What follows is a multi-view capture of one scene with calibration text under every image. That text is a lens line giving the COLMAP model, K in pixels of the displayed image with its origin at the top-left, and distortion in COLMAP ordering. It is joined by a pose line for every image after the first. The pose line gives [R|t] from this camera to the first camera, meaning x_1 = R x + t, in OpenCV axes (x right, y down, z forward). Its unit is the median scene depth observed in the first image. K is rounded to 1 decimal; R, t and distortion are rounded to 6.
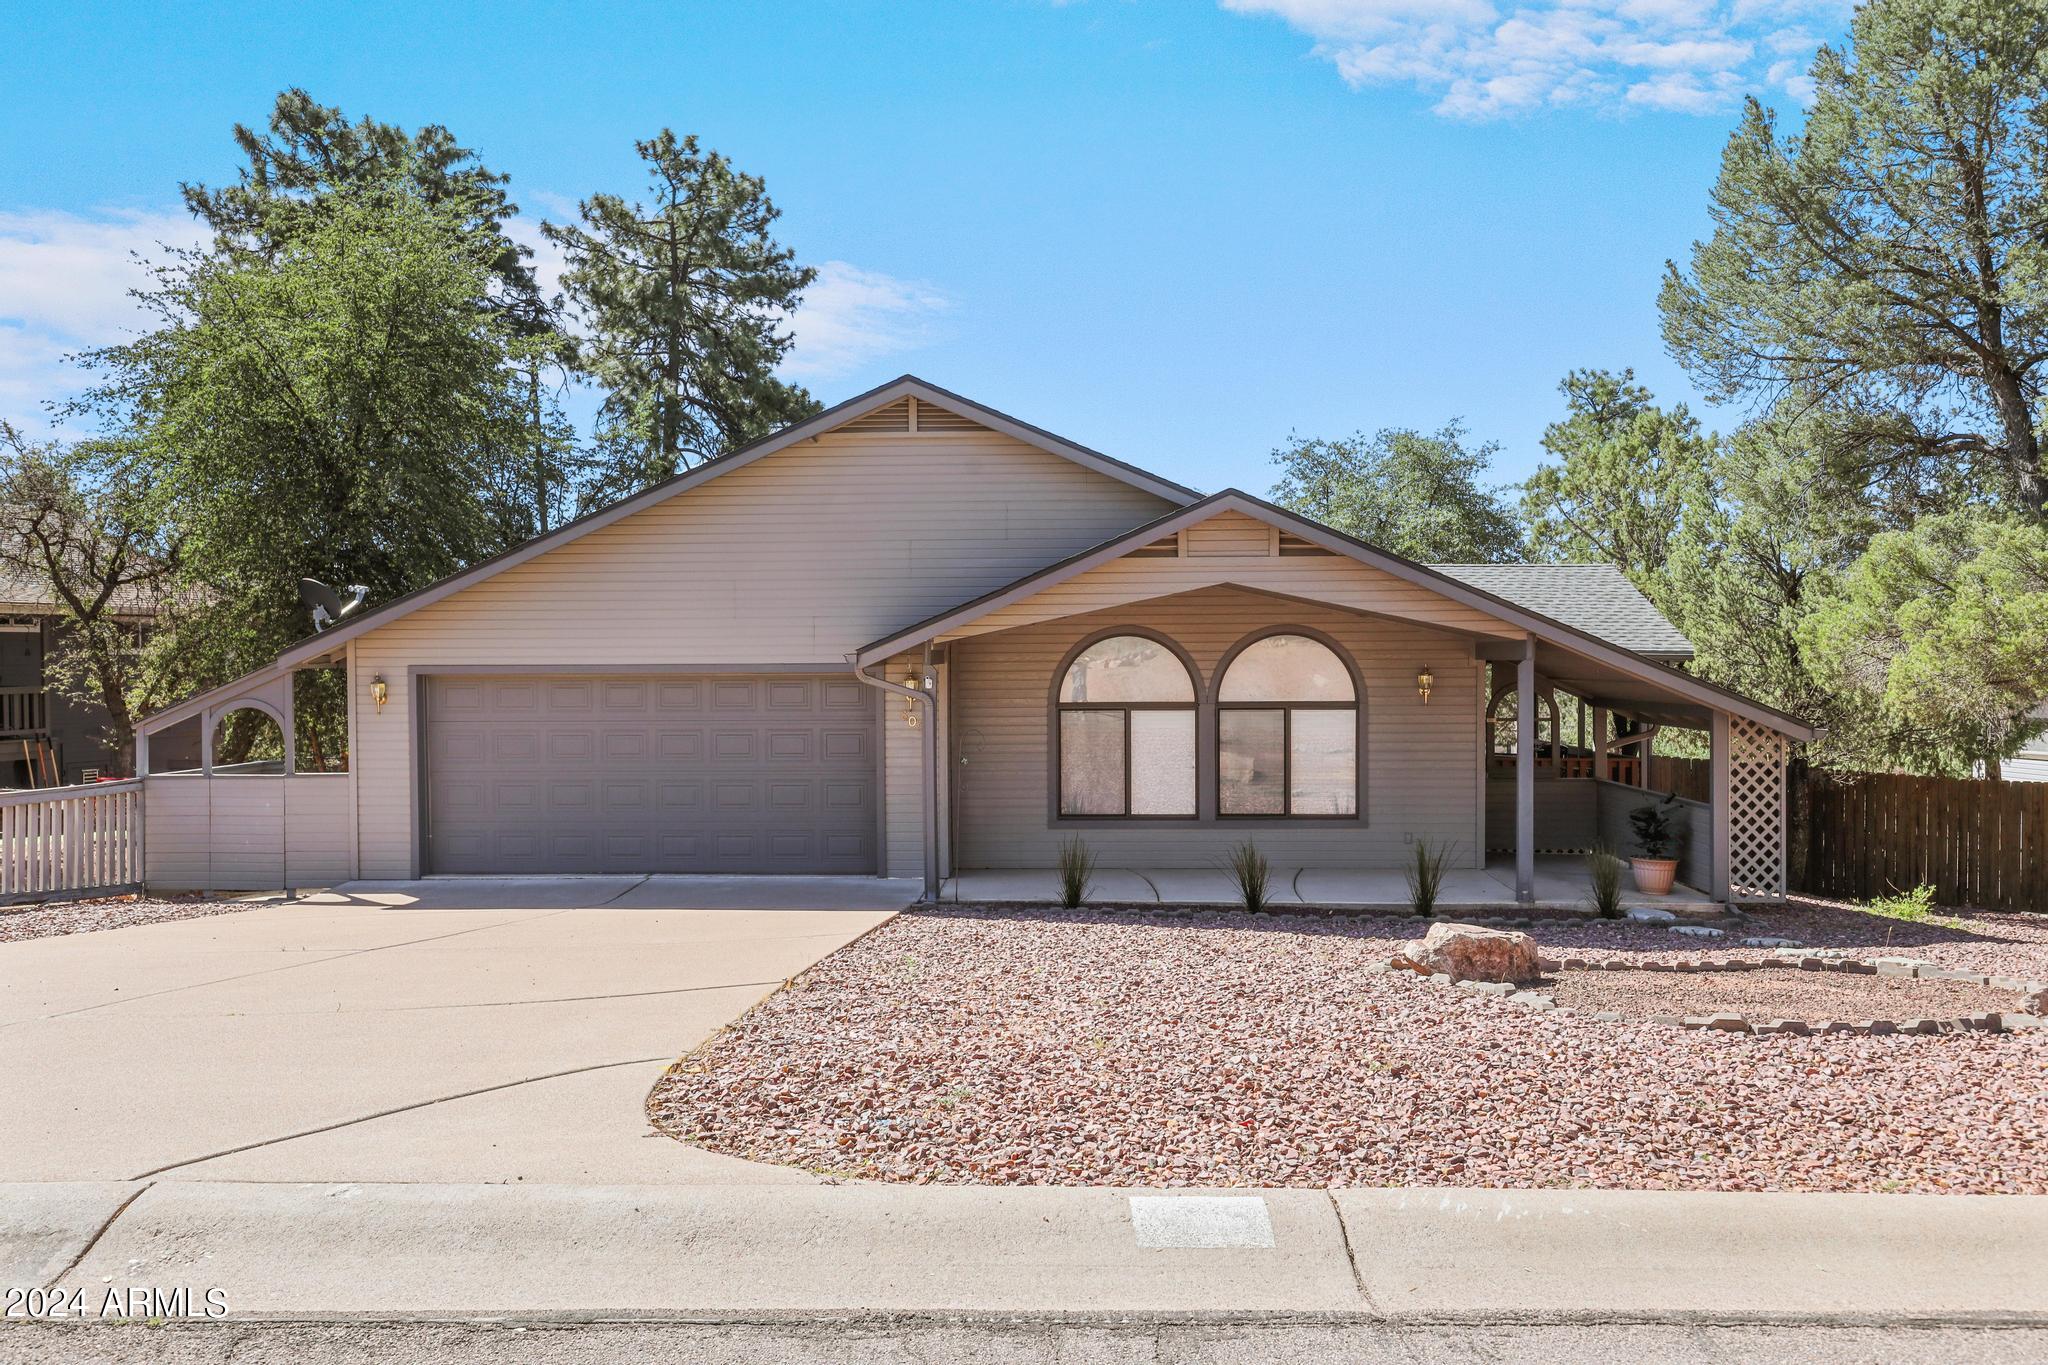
lens RADIAL K [[1429.7, 0, 1025.0], [0, 1429.7, 685.3], [0, 0, 1]] dist [-0.011656, -0.001929]
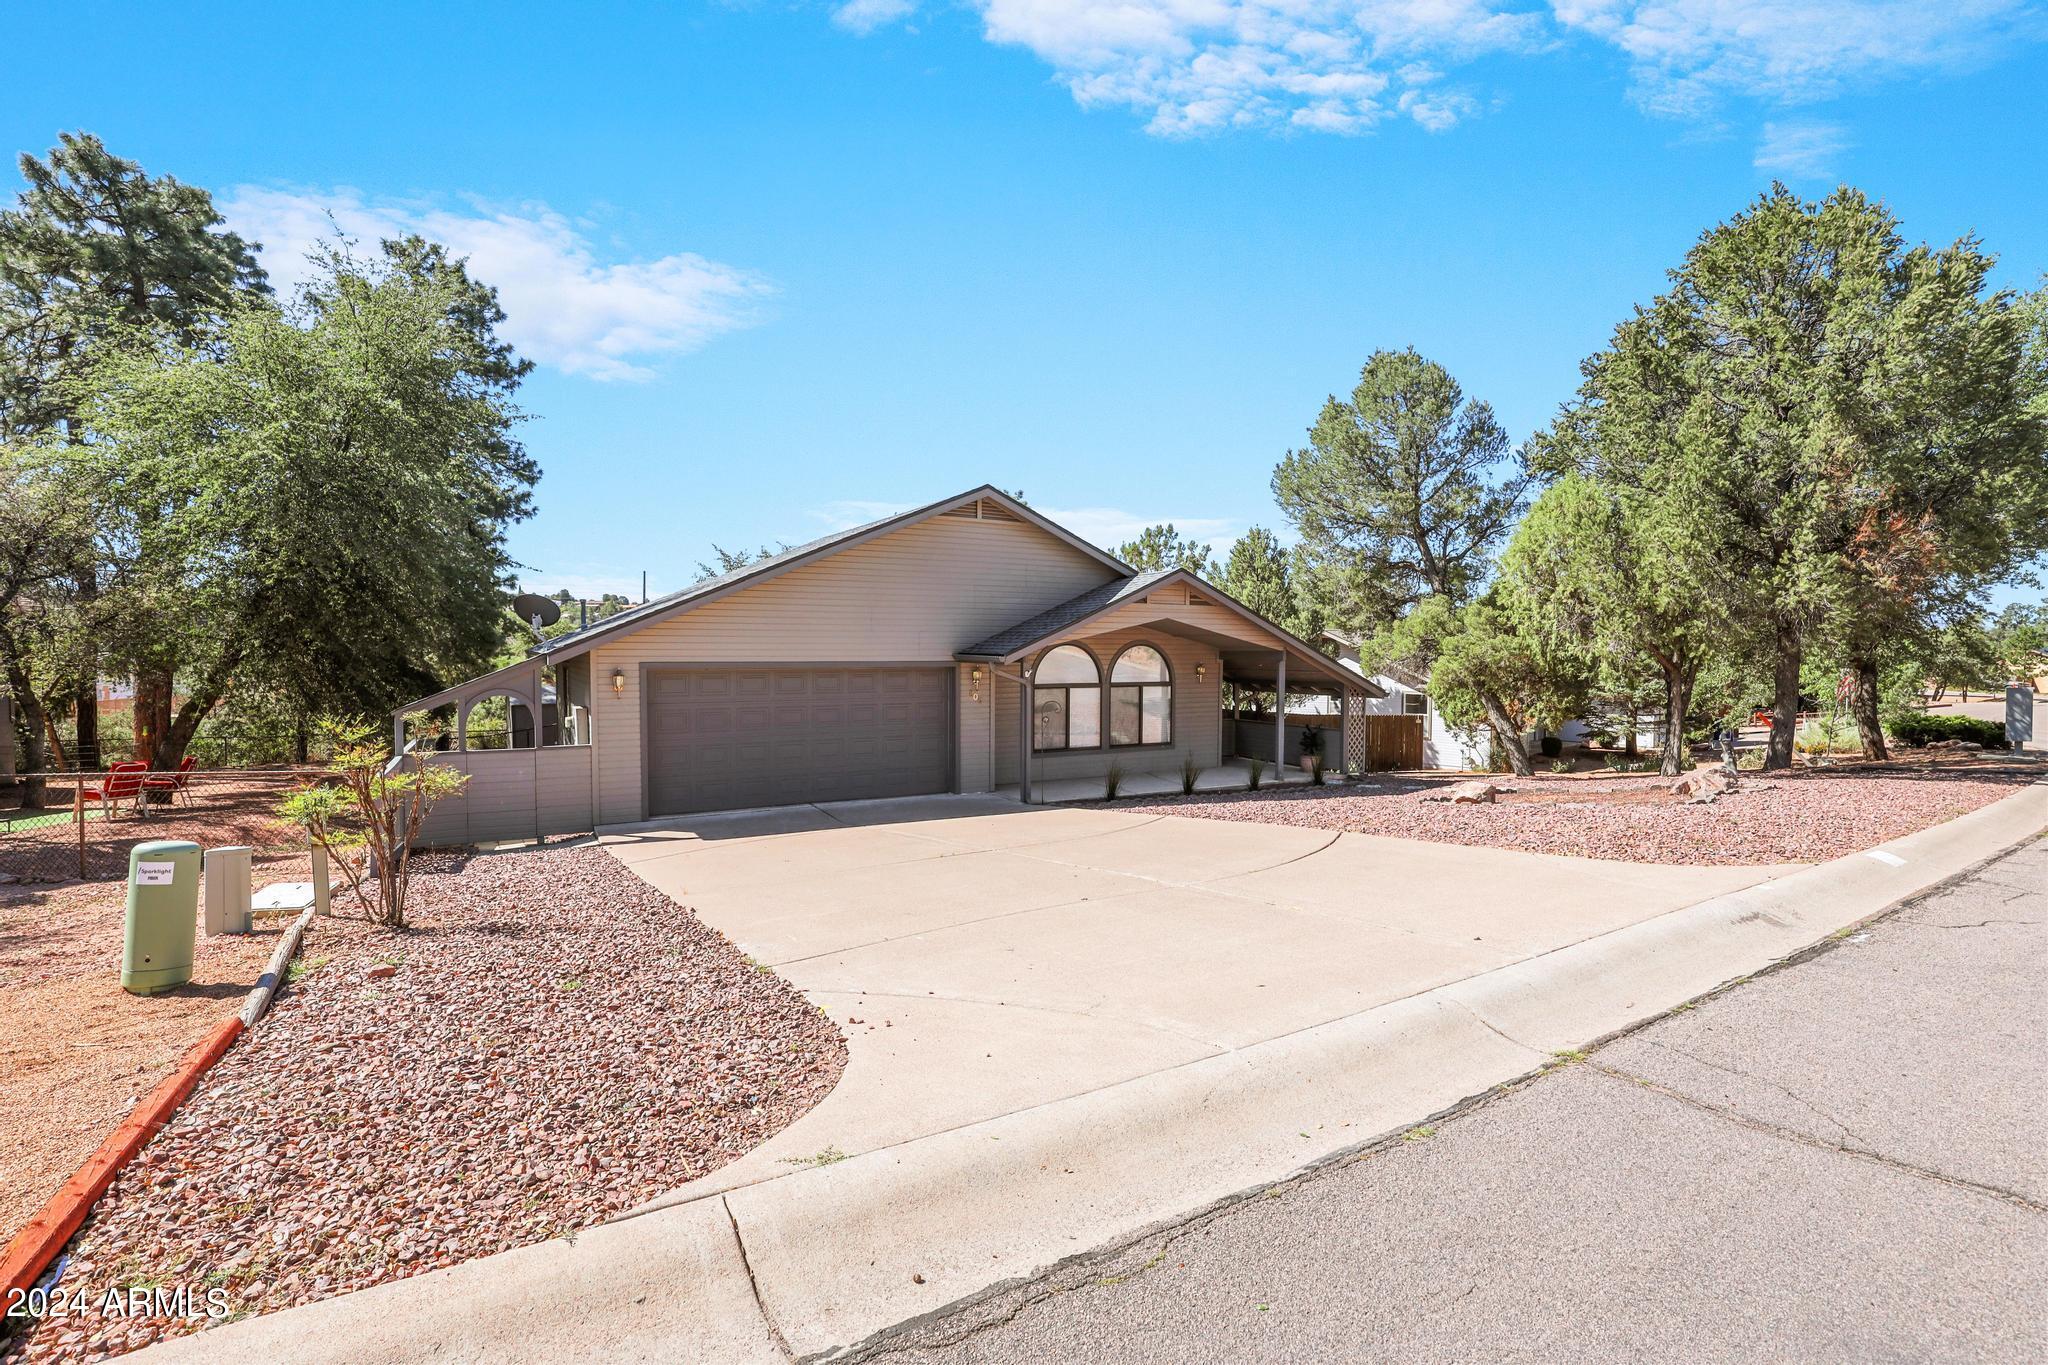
lens RADIAL K [[931.5, 0, 1027.6], [0, 931.5, 668.3], [0, 0, 1]] dist [-0.032338, 0.002201]
pose [[0.846299, -0.002170, 0.532704, -0.571433], [0.004268, 0.999987, -0.002707, -0.003631], [-0.532691, 0.004565, 0.846297, 0.070029]]
